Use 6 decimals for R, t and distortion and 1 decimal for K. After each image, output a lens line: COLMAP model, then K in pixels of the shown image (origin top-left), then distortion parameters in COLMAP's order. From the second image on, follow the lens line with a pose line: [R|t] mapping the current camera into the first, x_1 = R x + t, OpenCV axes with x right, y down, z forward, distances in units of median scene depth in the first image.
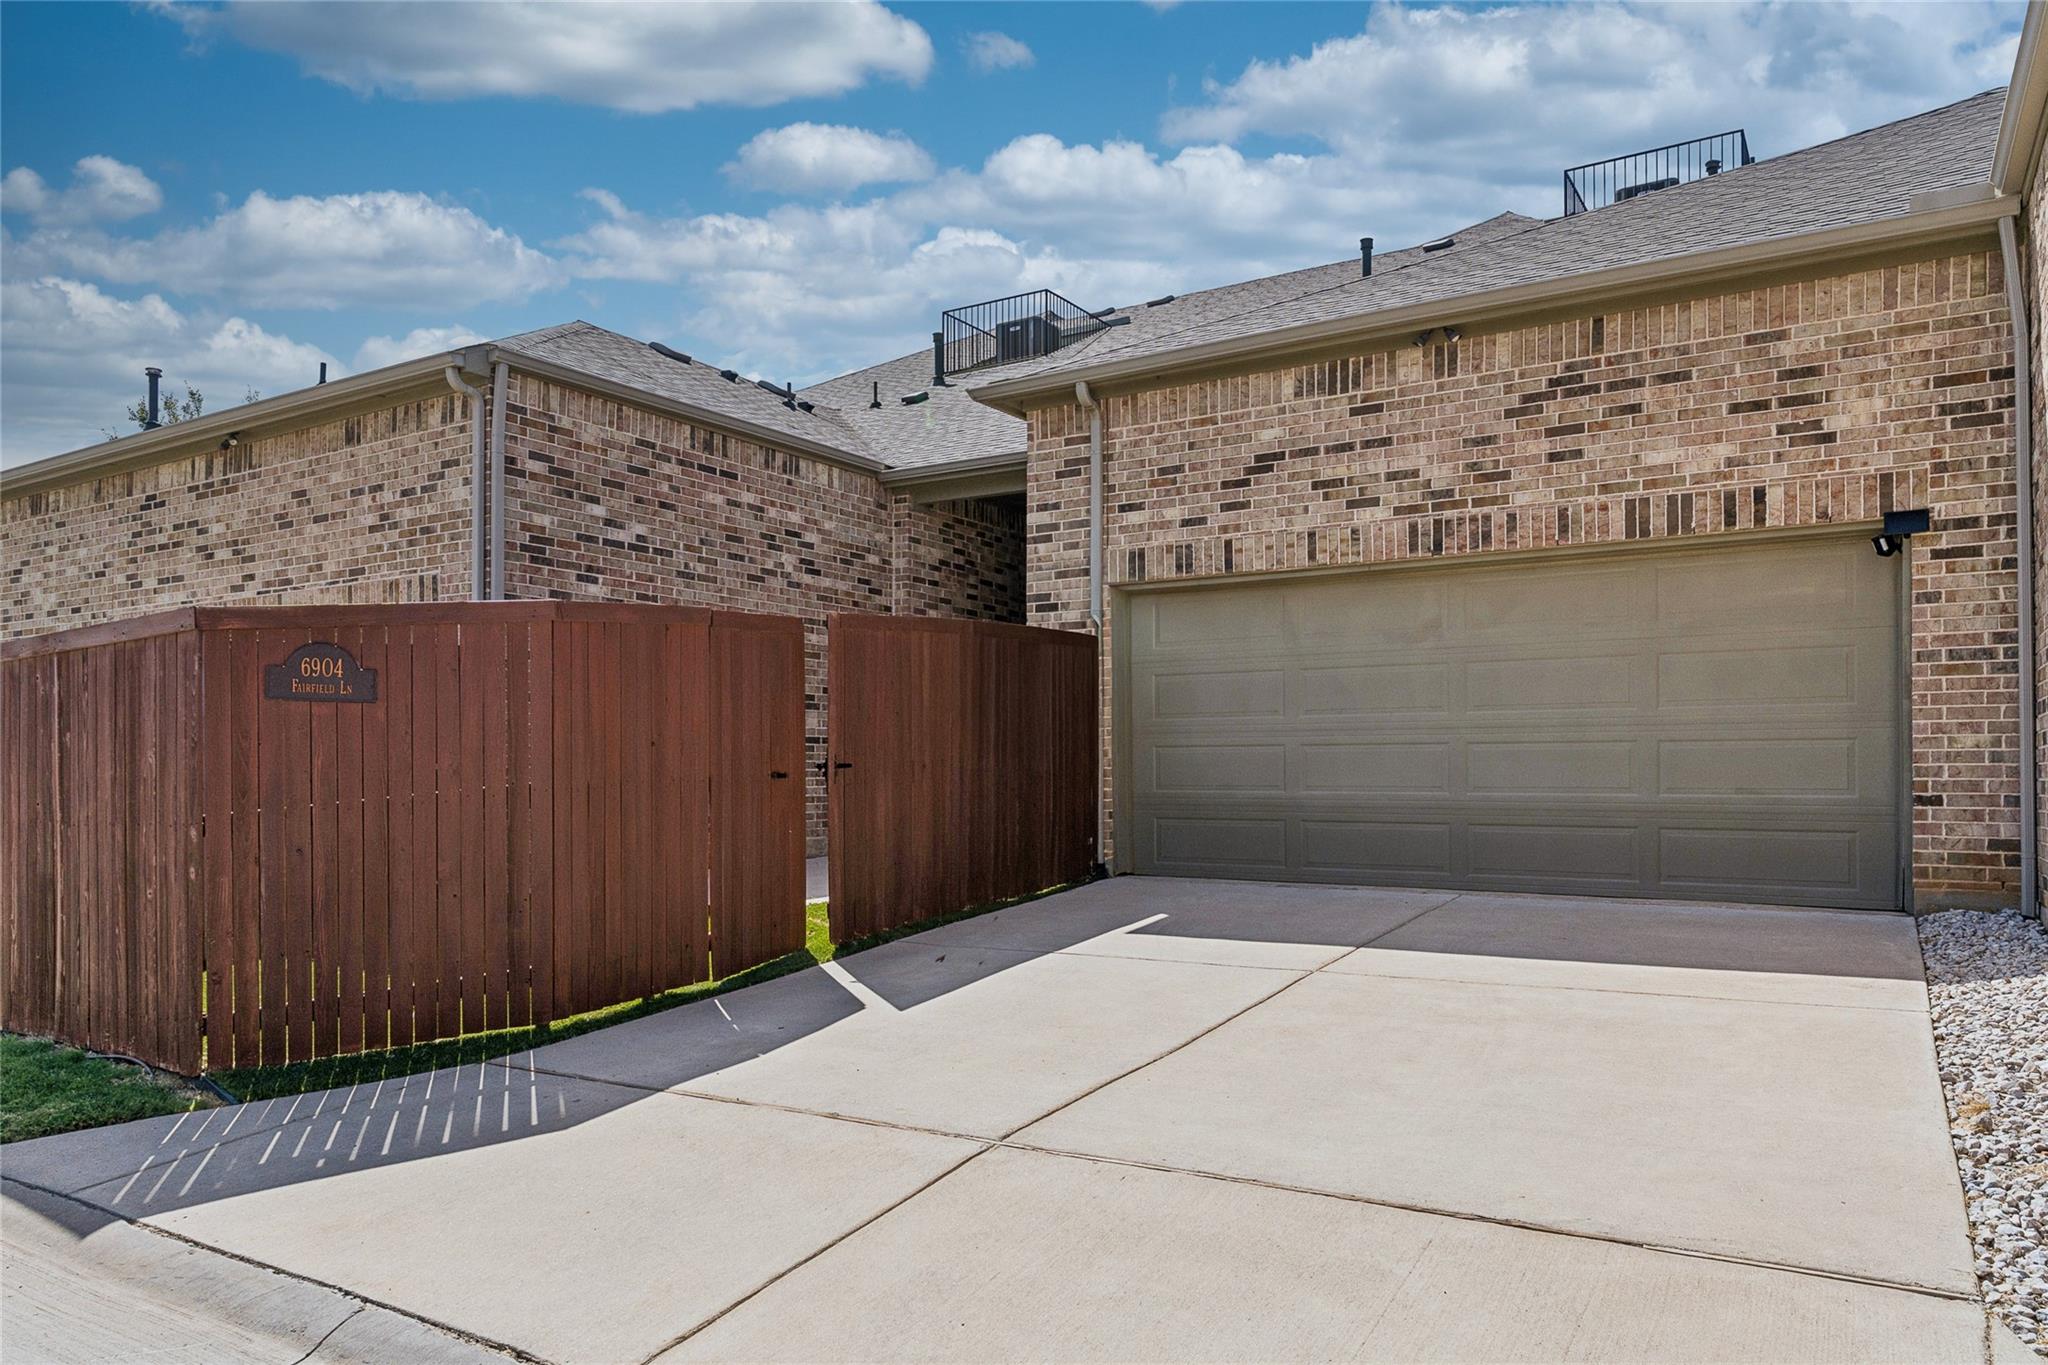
lens RADIAL K [[1347.9, 0, 1026.5], [0, 1347.9, 697.2], [0, 0, 1]] dist [0.002138, 0.001851]
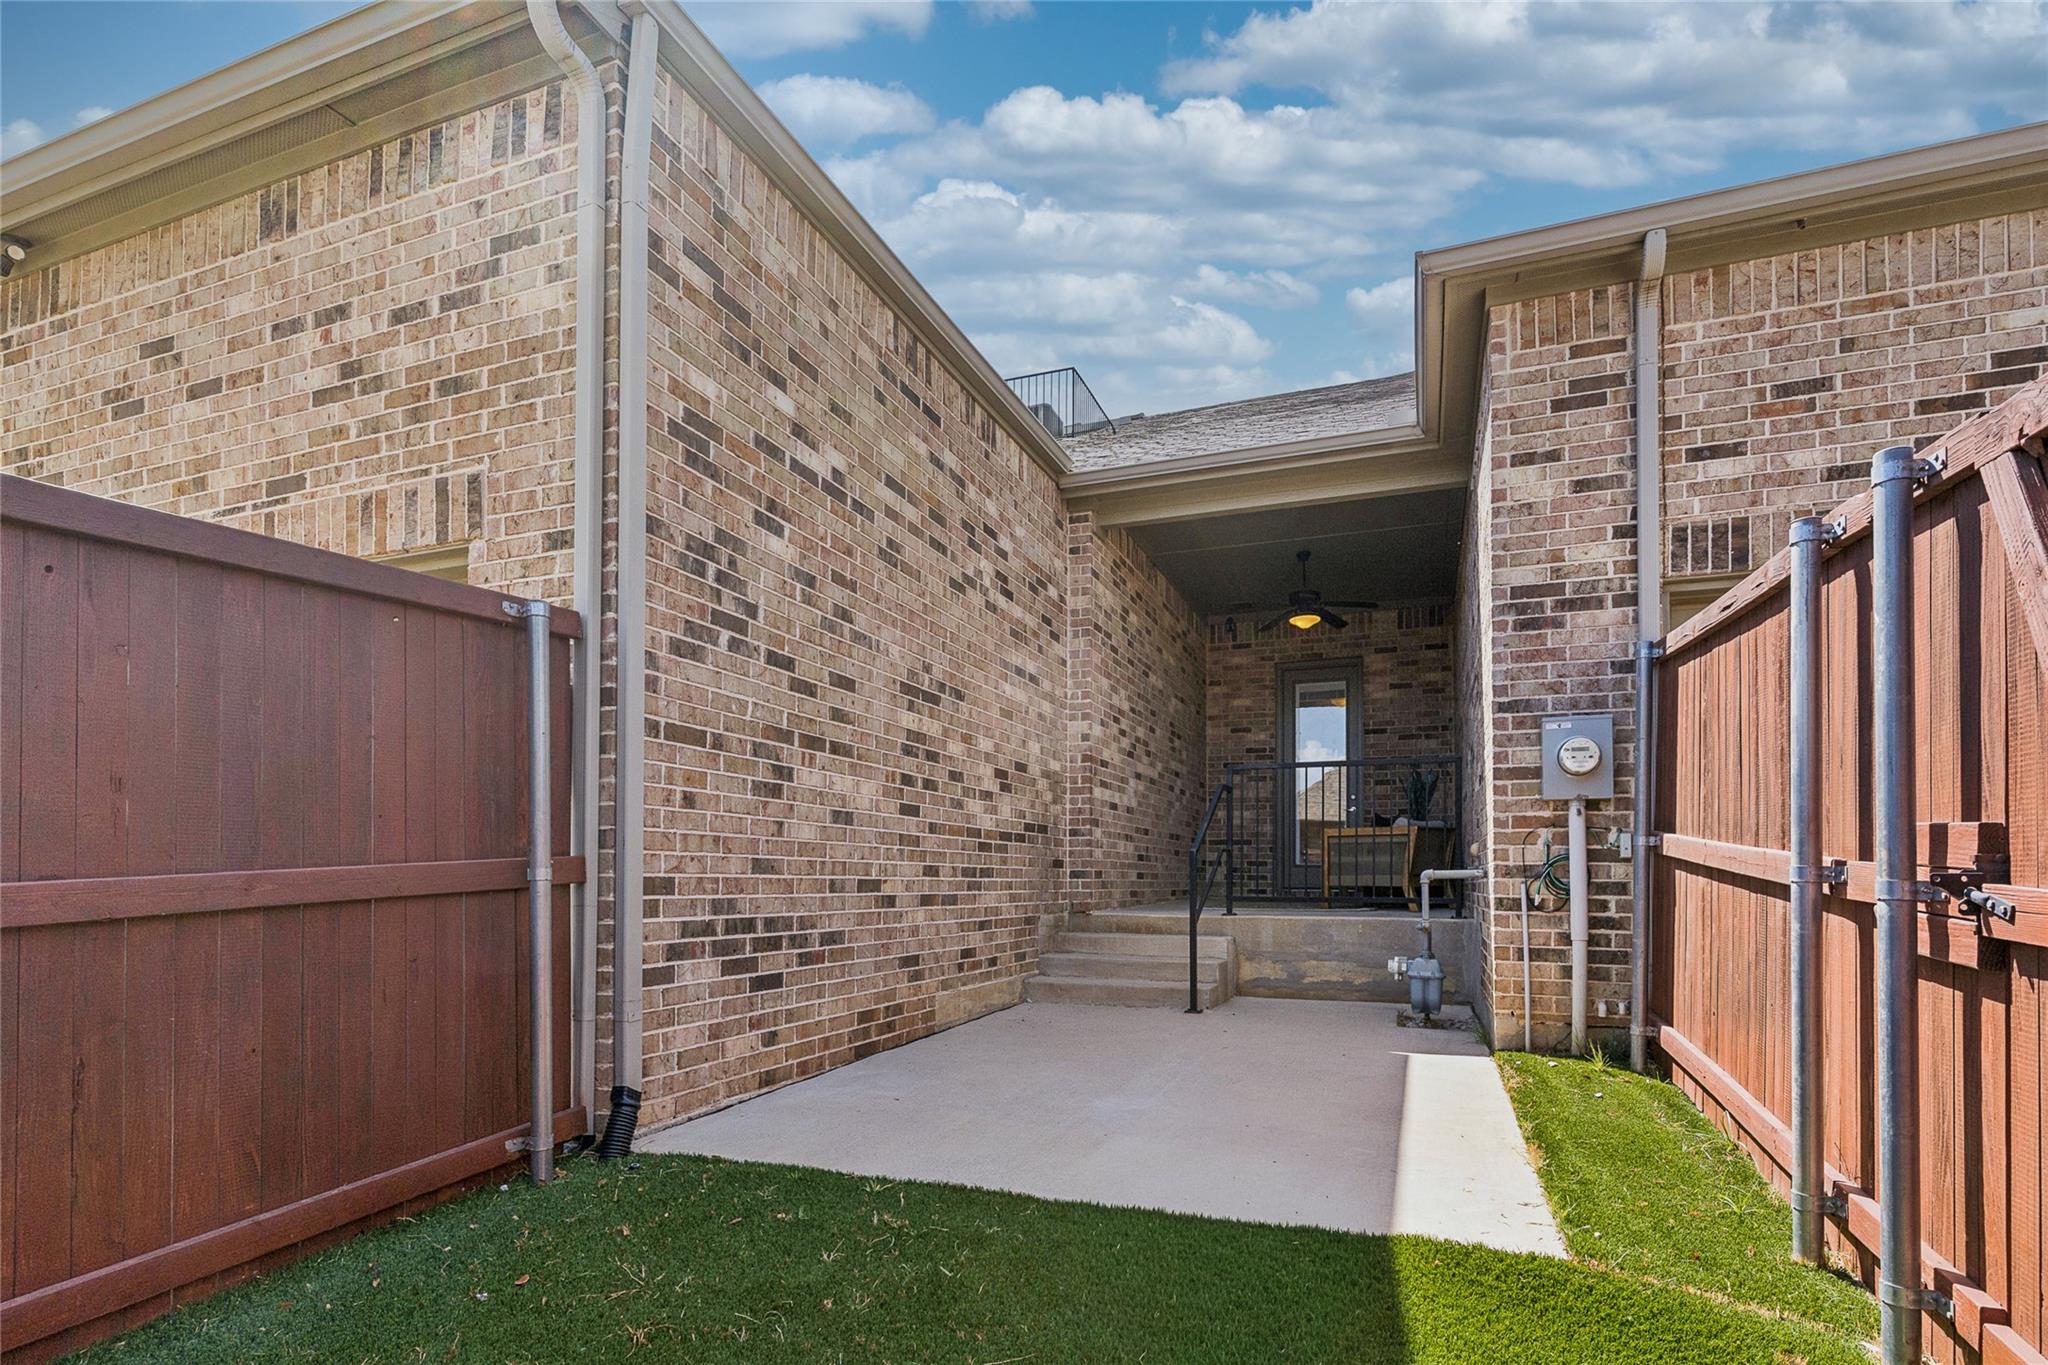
lens RADIAL K [[993.2, 0, 983.1], [0, 993.2, 826.6], [0, 0, 1]] dist [0.004287, -0.000527]
pose [[0.981746, 0.013529, 0.189716, -0.318747], [-0.014478, 0.999889, 0.003619, 0.030021], [-0.189646, -0.006299, 0.981832, 0.602311]]
